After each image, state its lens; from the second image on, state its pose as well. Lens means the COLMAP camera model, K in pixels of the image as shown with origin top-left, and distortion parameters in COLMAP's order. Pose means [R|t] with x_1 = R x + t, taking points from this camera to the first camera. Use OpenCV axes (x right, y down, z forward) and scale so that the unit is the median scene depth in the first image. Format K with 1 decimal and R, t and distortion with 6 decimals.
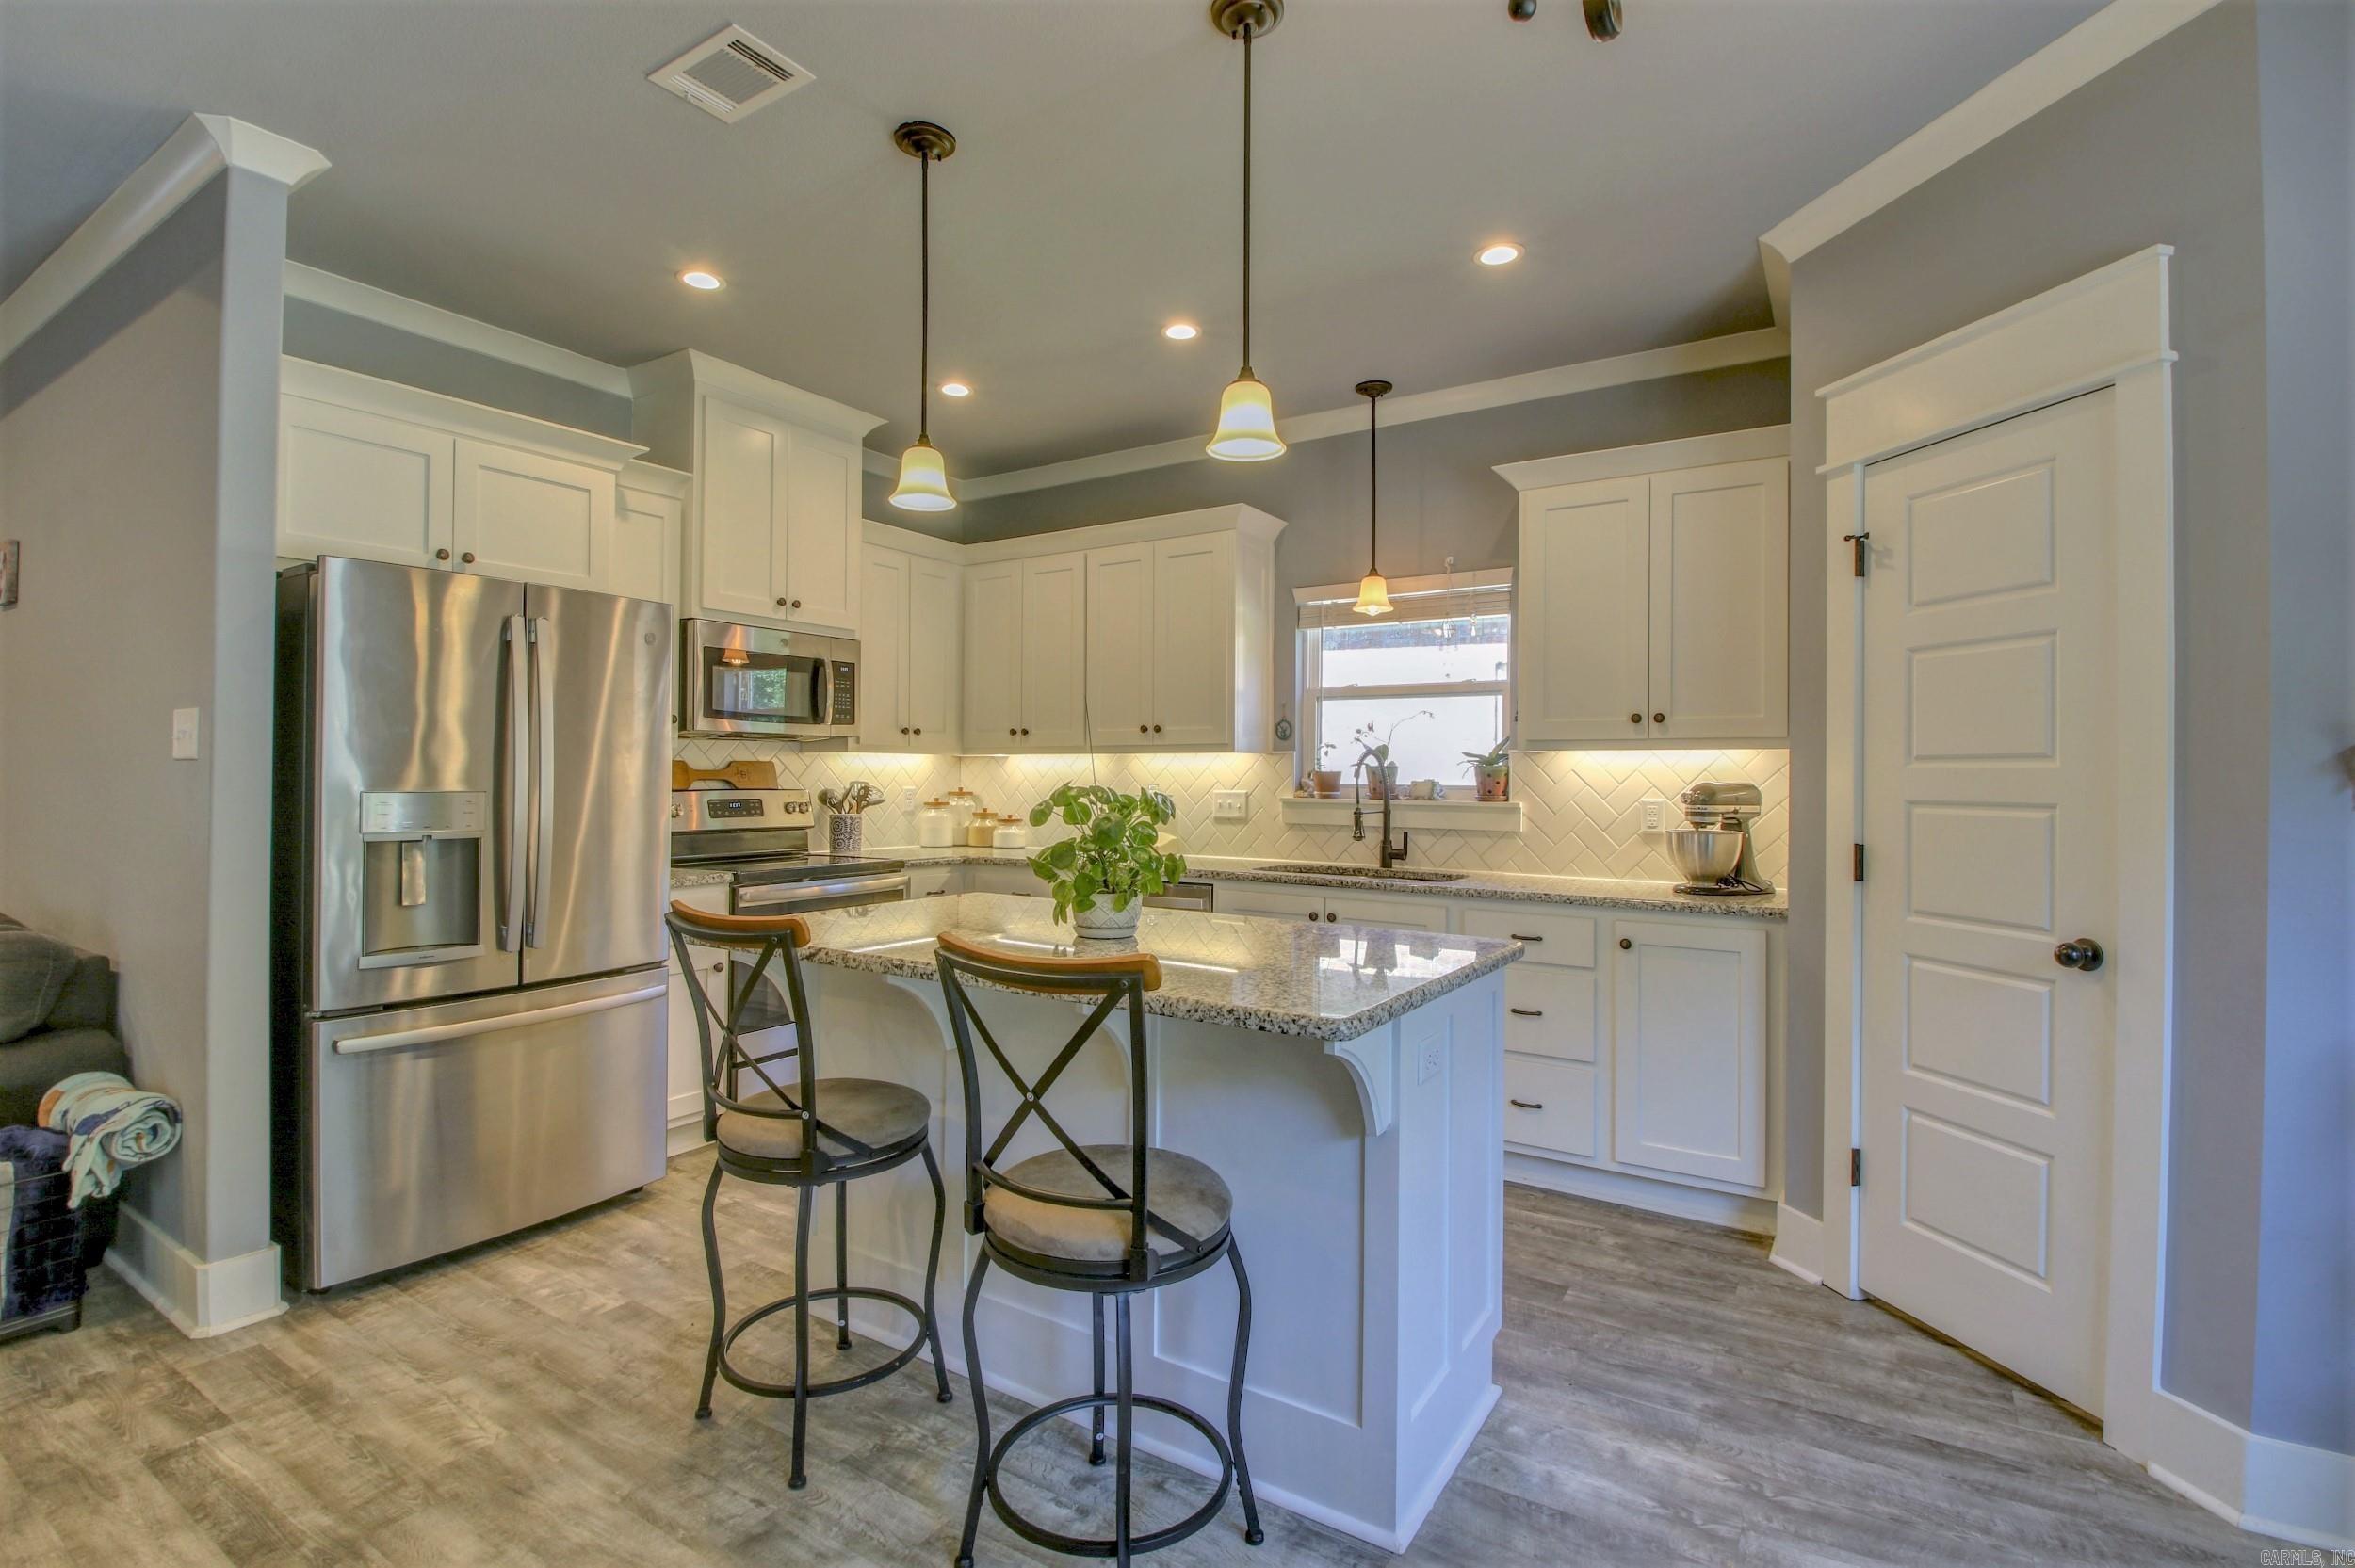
lens RADIAL K [[1099.8, 0, 1168.3], [0, 1099.8, 772.7], [0, 0, 1]] dist [0.030073, -0.035567]
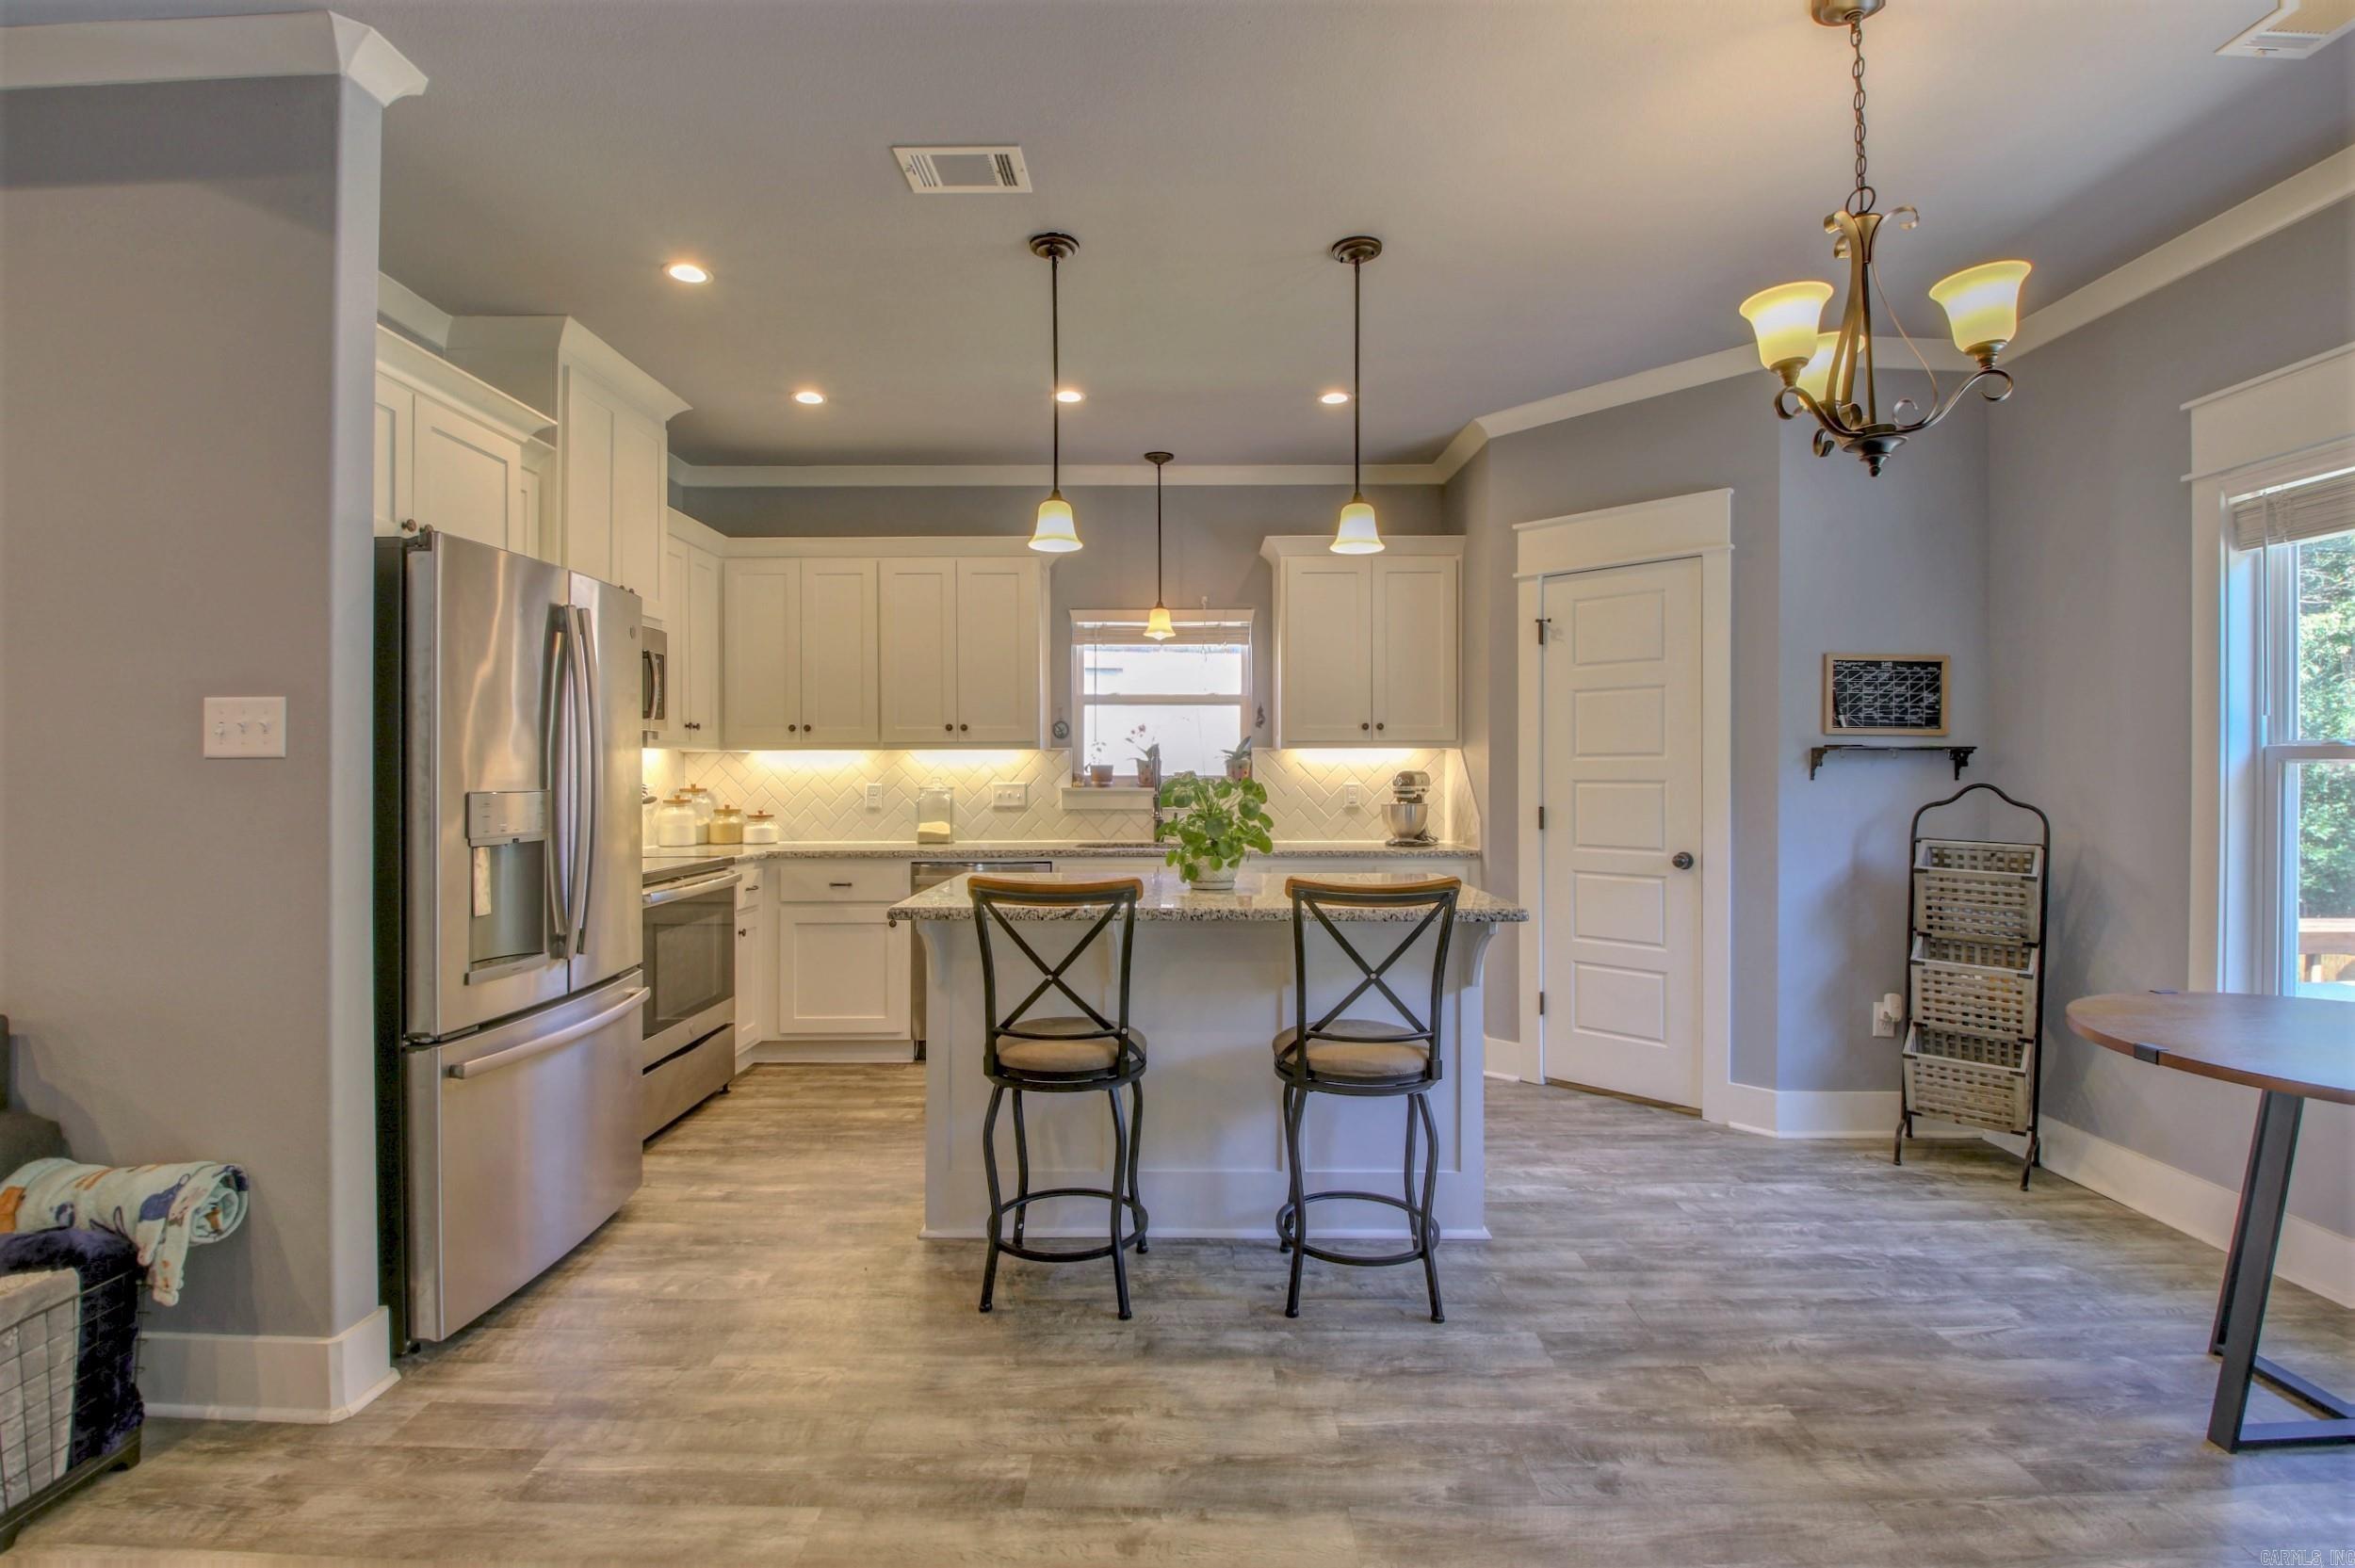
lens RADIAL K [[1108.3, 0, 1180.9], [0, 1108.3, 769.4], [0, 0, 1]] dist [0.019449, -0.029808]
pose [[0.840970, -0.008296, 0.541019, -0.475017], [0.006639, 0.999965, 0.005015, -0.001923], [-0.541042, -0.000625, 0.840996, -0.063151]]
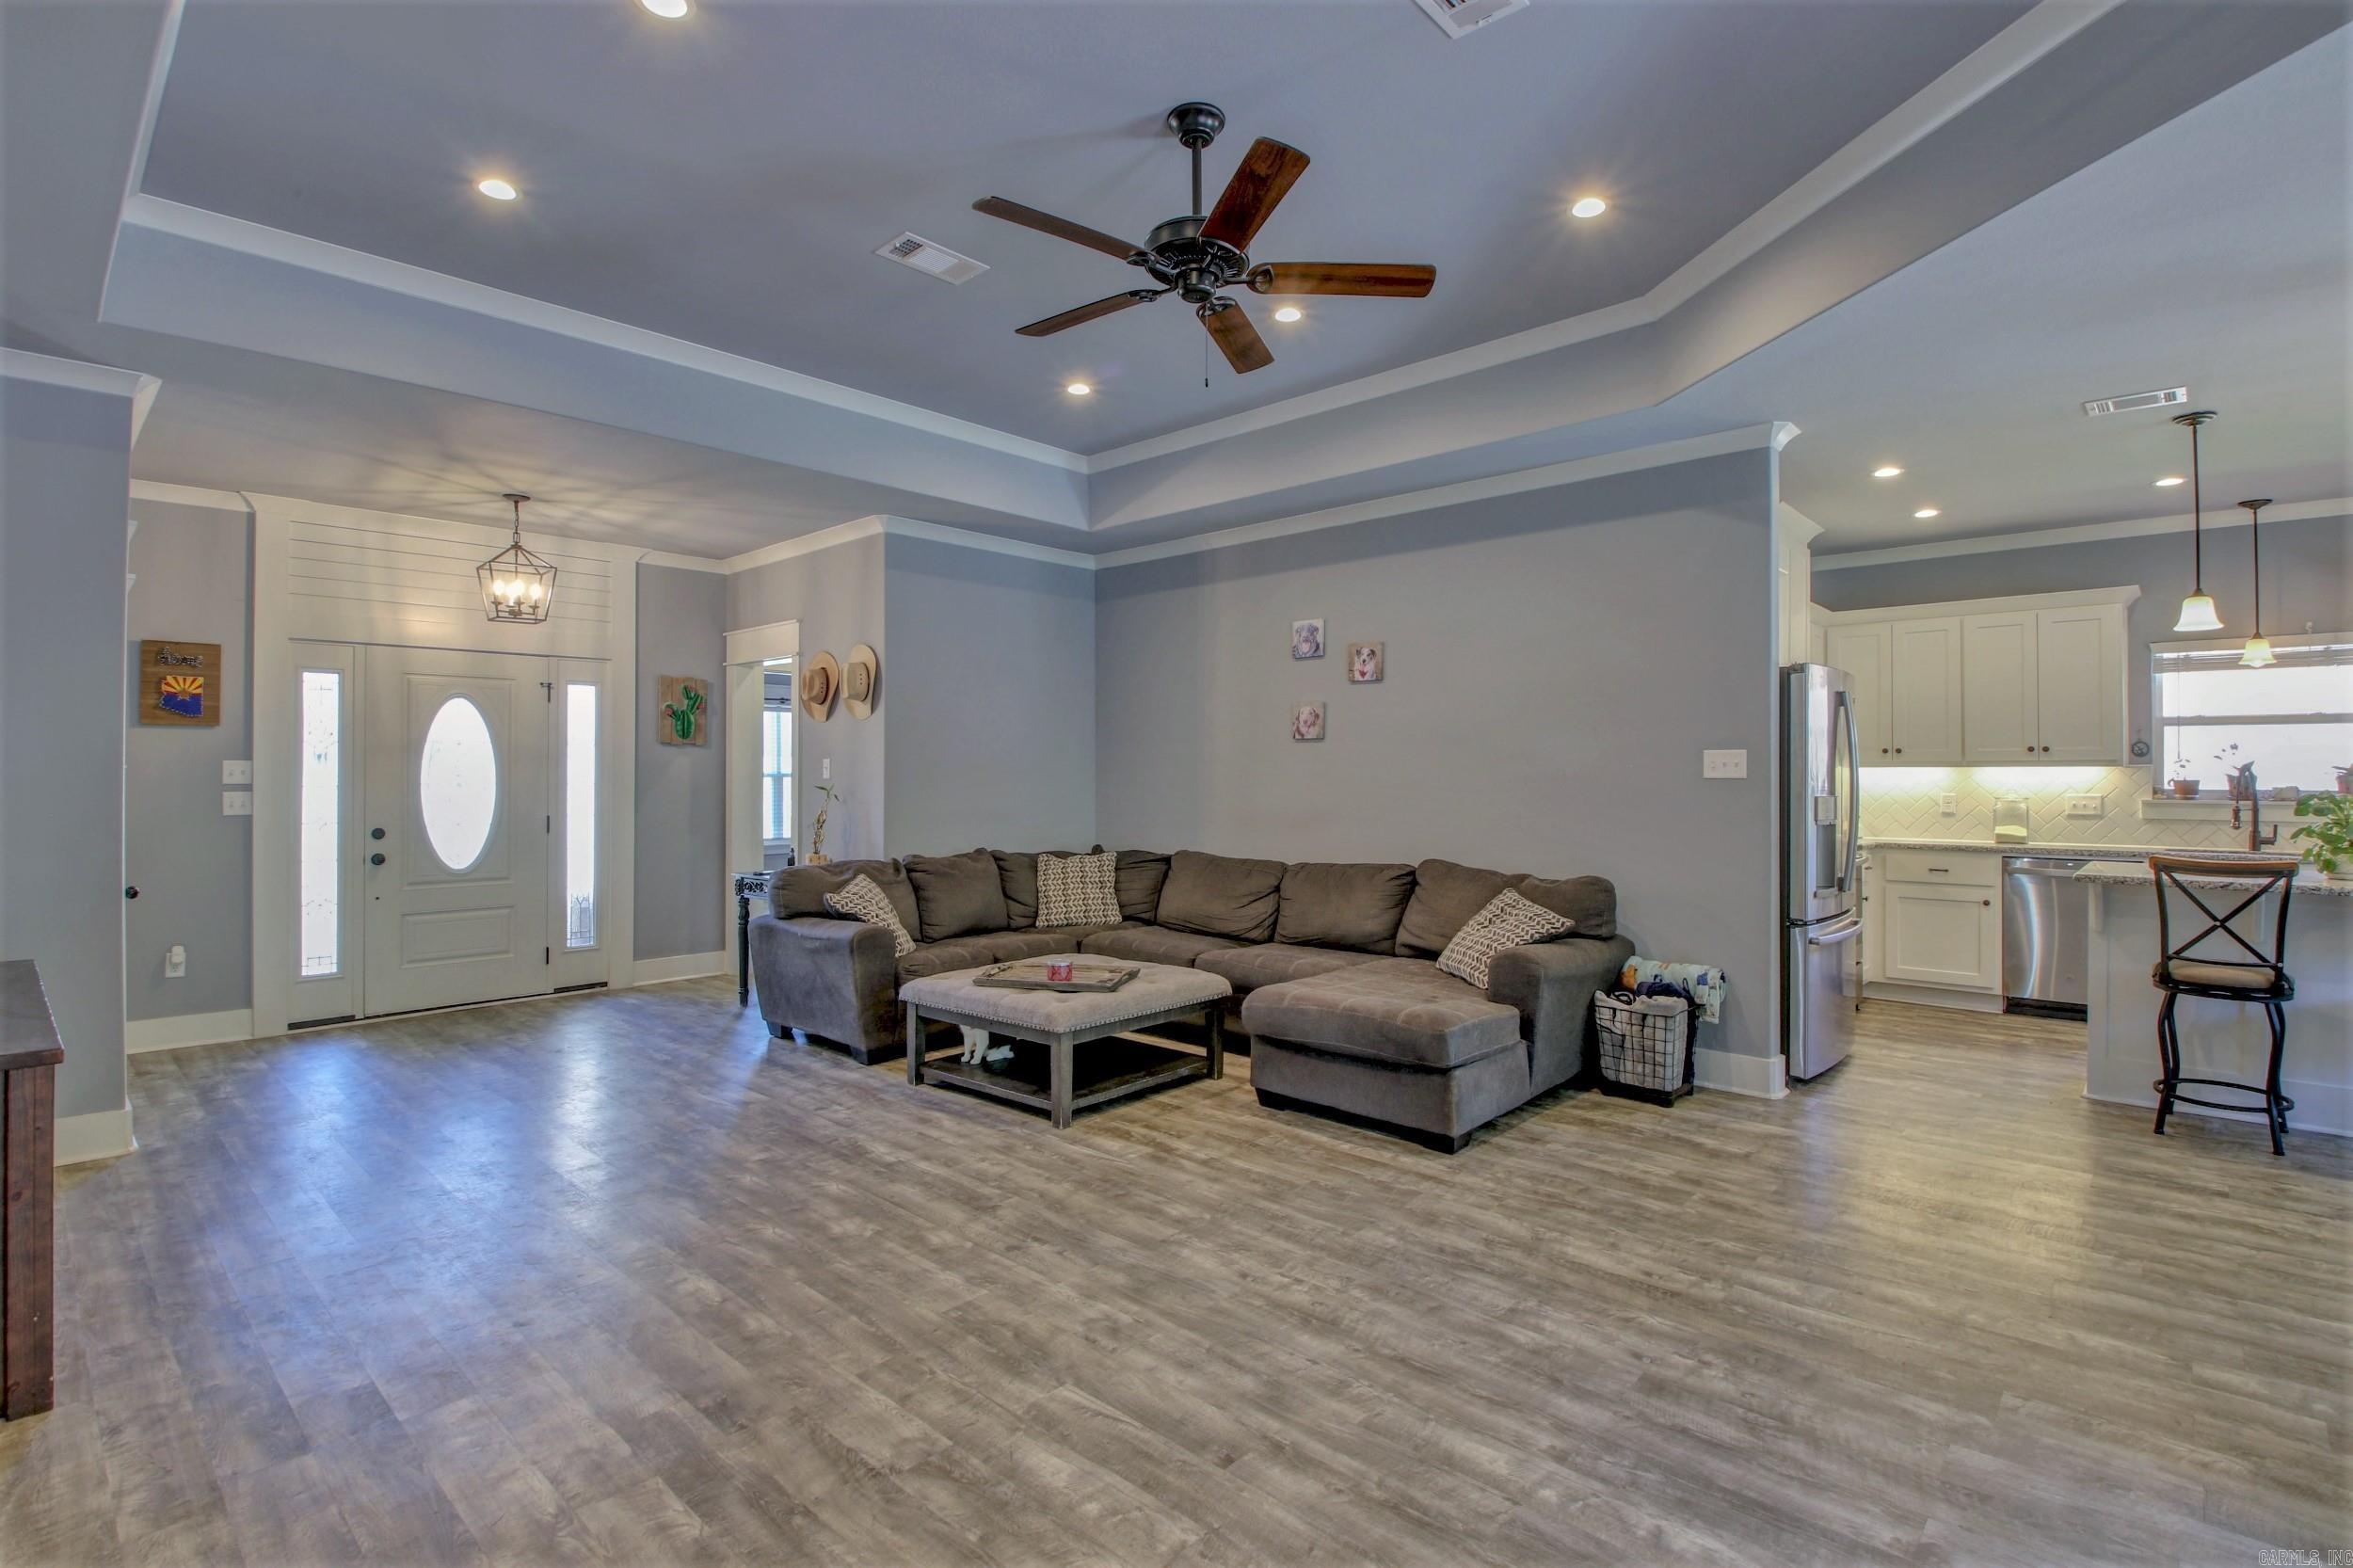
lens RADIAL K [[1107.5, 0, 1179.9], [0, 1107.5, 769.4], [0, 0, 1]] dist [0.019449, -0.029808]
pose [[0.986676, -0.005027, -0.162620, -0.930114], [0.004354, 0.999980, -0.004493, -0.014501], [0.162640, 0.003725, 0.986678, -0.579337]]
